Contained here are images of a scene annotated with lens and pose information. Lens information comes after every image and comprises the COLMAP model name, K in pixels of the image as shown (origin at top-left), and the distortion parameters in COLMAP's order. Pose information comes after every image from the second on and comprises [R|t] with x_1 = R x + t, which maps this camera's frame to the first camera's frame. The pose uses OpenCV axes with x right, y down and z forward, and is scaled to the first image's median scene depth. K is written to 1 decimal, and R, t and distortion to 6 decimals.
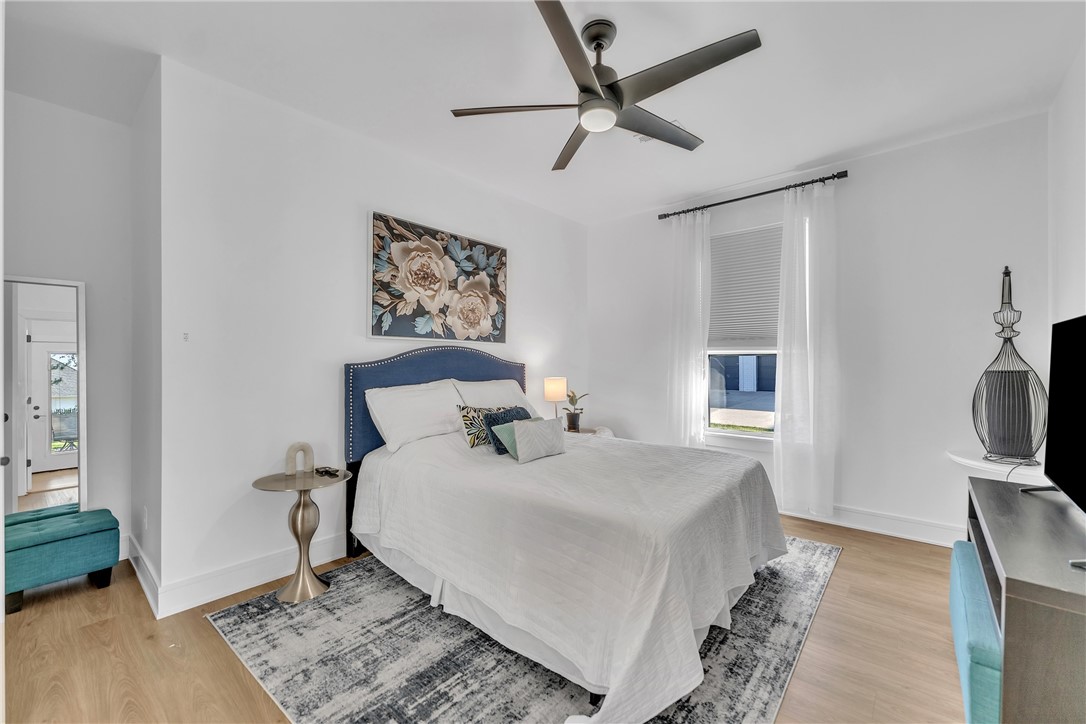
lens RADIAL K [[445.2, 0, 545.0], [0, 445.2, 360.0], [0, 0, 1]] dist [0.001775, -0.000085]
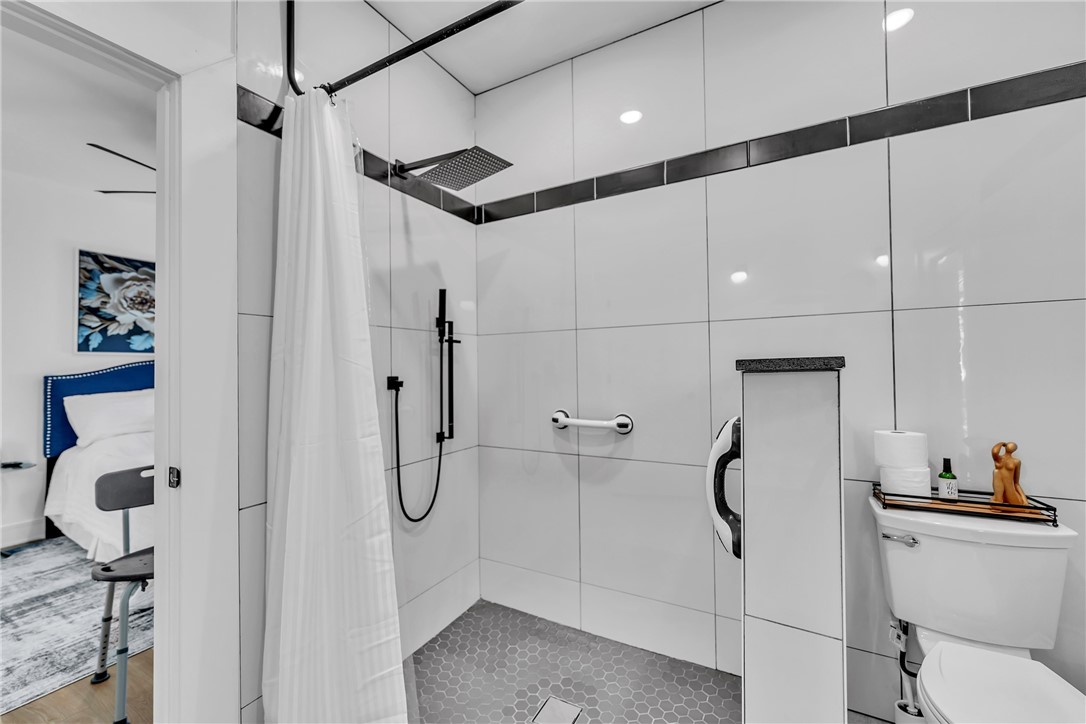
lens RADIAL K [[445.2, 0, 540.0], [0, 445.2, 360.2], [0, 0, 1]] dist [0.001775, -0.000085]
pose [[0.981635, -0.014797, 0.190193, 0.584198], [0.018415, 0.999681, -0.017274, 0.010279], [-0.189877, 0.020459, 0.981595, -0.400081]]
